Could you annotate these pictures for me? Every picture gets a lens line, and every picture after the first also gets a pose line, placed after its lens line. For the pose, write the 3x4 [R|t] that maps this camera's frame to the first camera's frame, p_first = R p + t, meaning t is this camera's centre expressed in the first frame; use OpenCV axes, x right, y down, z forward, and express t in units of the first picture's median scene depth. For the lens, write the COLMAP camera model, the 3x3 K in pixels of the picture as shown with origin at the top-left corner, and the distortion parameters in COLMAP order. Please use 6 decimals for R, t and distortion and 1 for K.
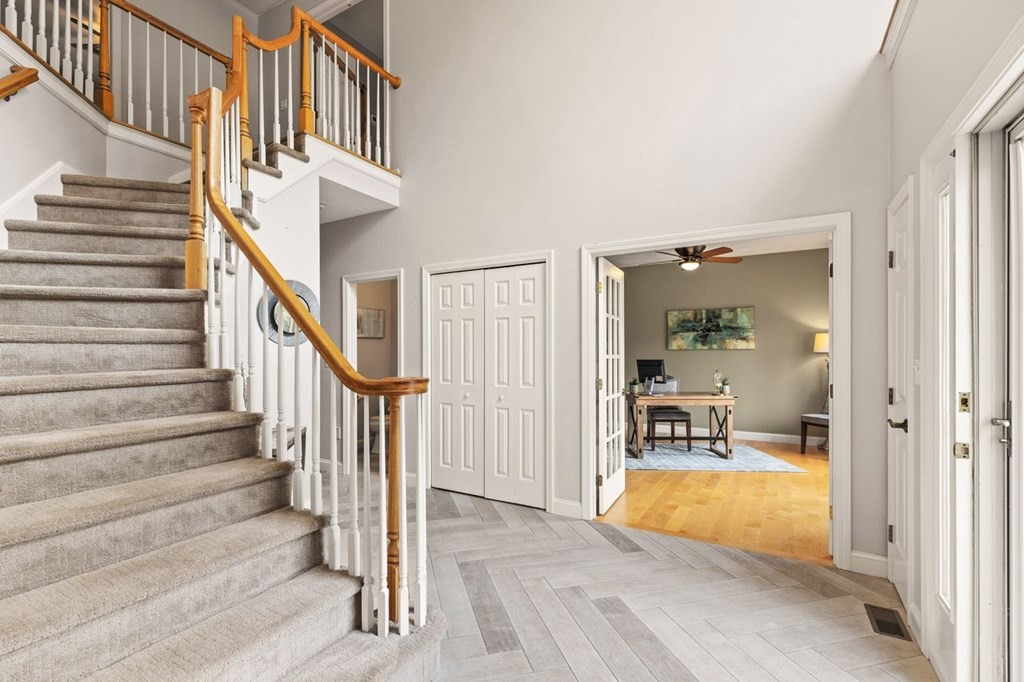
lens RADIAL K [[467.5, 0, 502.6], [0, 467.5, 352.2], [0, 0, 1]] dist [0.003113, 0.000690]
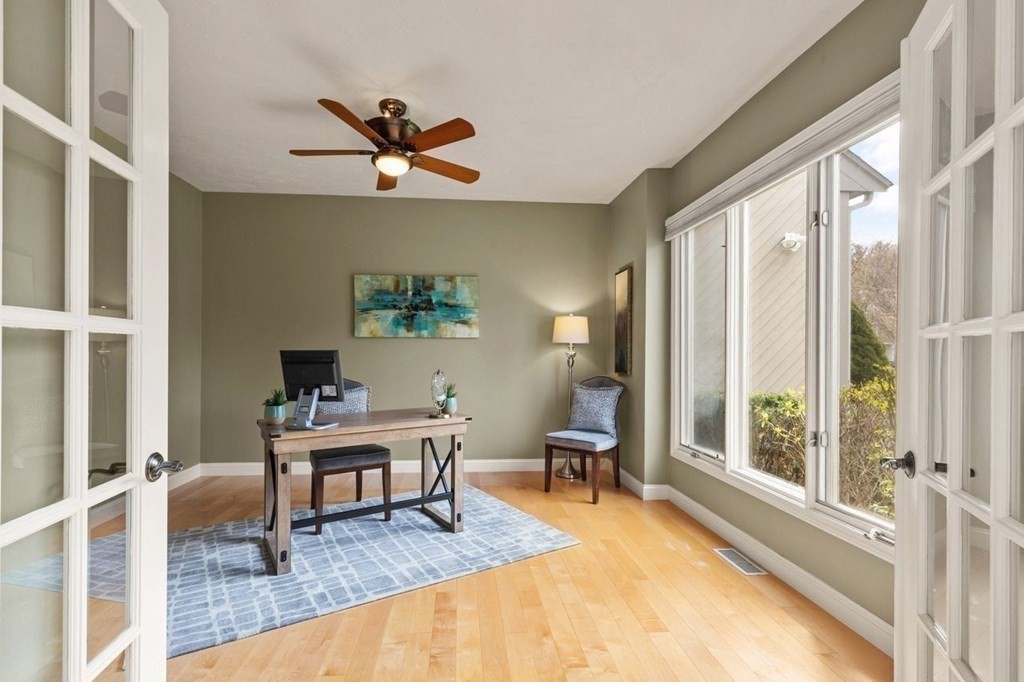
lens RADIAL K [[467.5, 0, 502.6], [0, 467.5, 350.4], [0, 0, 1]] dist [0.003113, 0.000690]
pose [[0.808952, 0.006430, 0.587840, 0.190313], [-0.006992, 0.999975, -0.001317, 0.014236], [-0.587834, -0.003045, 0.808976, 0.491724]]
